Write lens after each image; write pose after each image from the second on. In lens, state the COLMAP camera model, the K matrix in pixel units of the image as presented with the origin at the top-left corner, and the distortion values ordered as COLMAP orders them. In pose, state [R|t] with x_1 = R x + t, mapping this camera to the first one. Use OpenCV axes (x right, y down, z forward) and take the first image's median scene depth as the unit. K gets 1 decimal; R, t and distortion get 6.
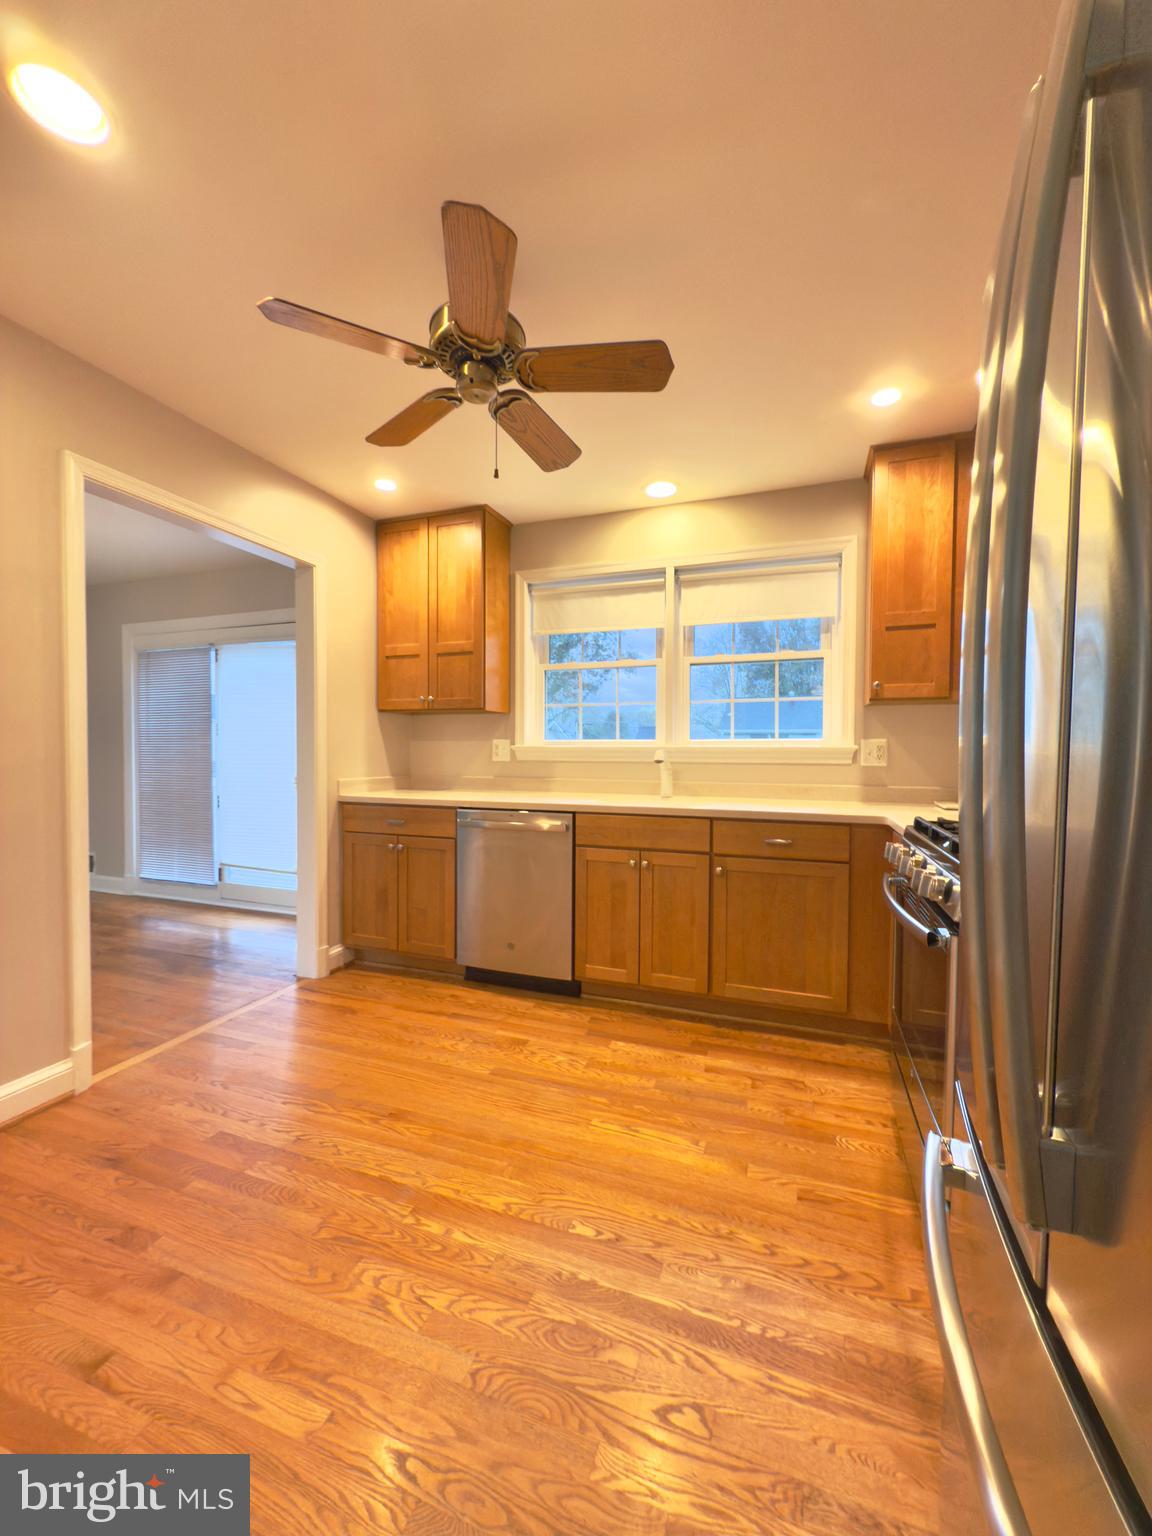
lens RADIAL K [[611.0, 0, 578.2], [0, 611.0, 768.4], [0, 0, 1]] dist [0.000364, -0.000154]
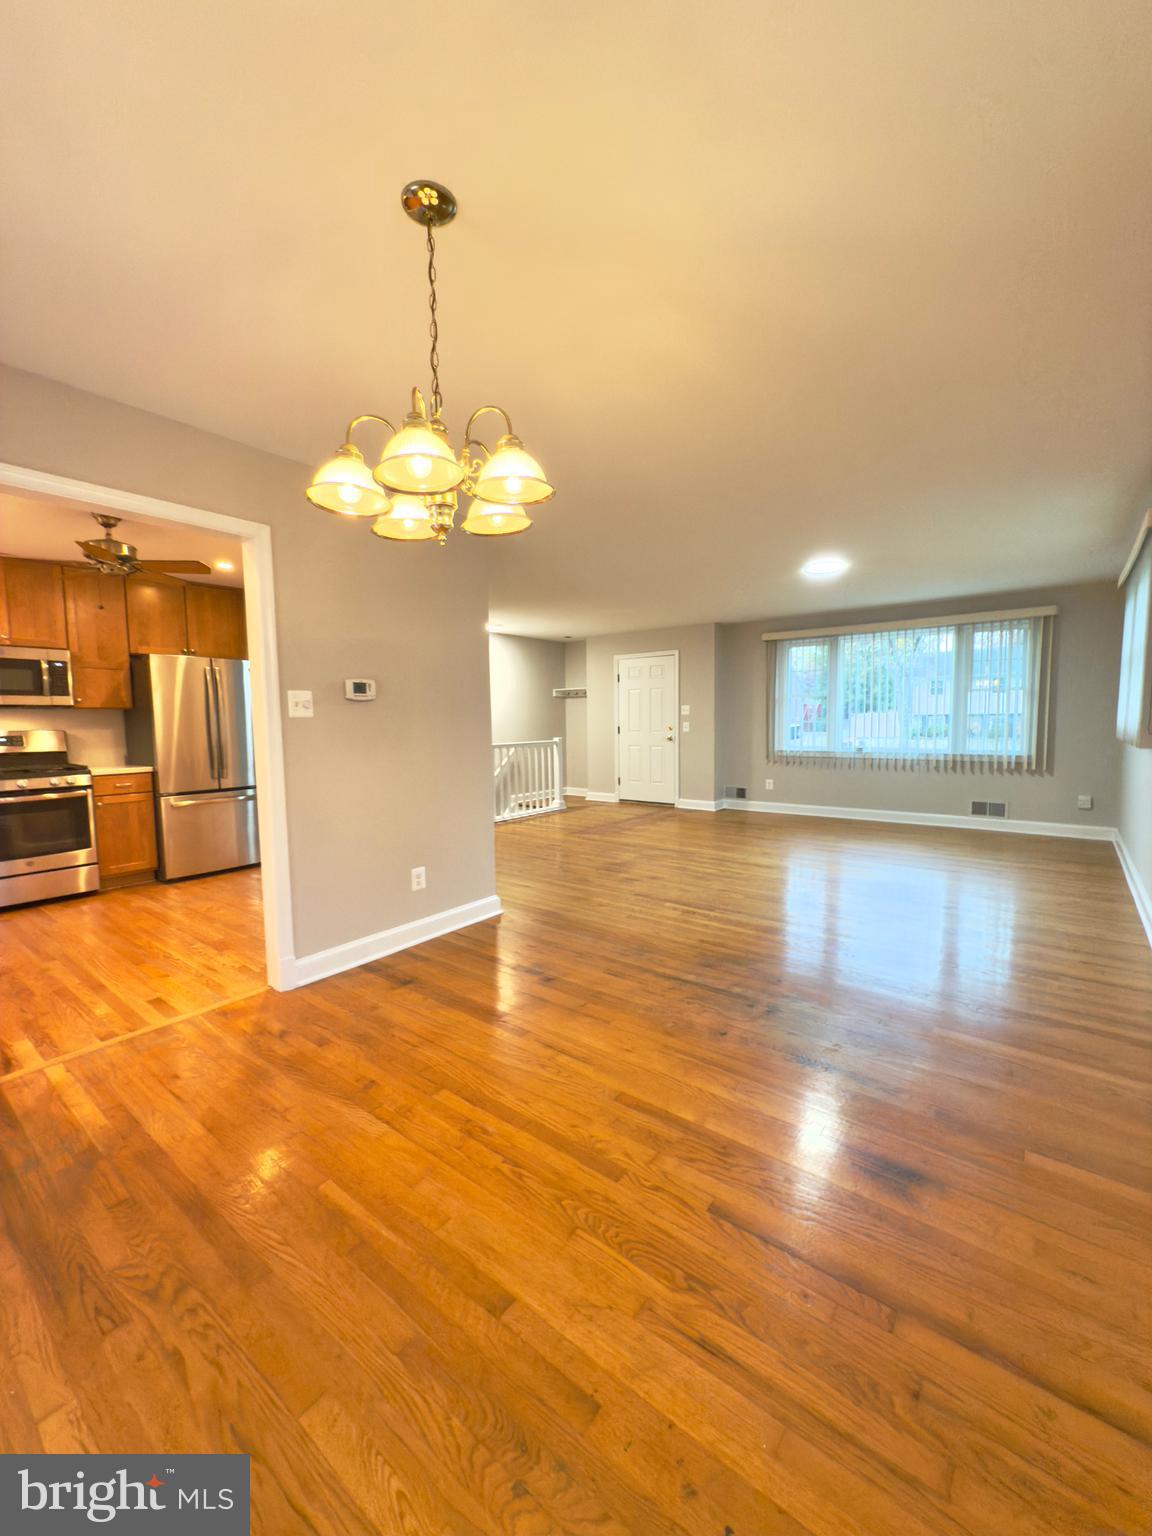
lens RADIAL K [[611.0, 0, 578.2], [0, 611.0, 768.4], [0, 0, 1]] dist [0.000364, -0.000154]
pose [[-0.950096, -0.018064, 0.311433, -1.498219], [0.016484, 0.994020, 0.107945, -0.088448], [-0.311521, 0.107692, -0.944117, 1.618046]]
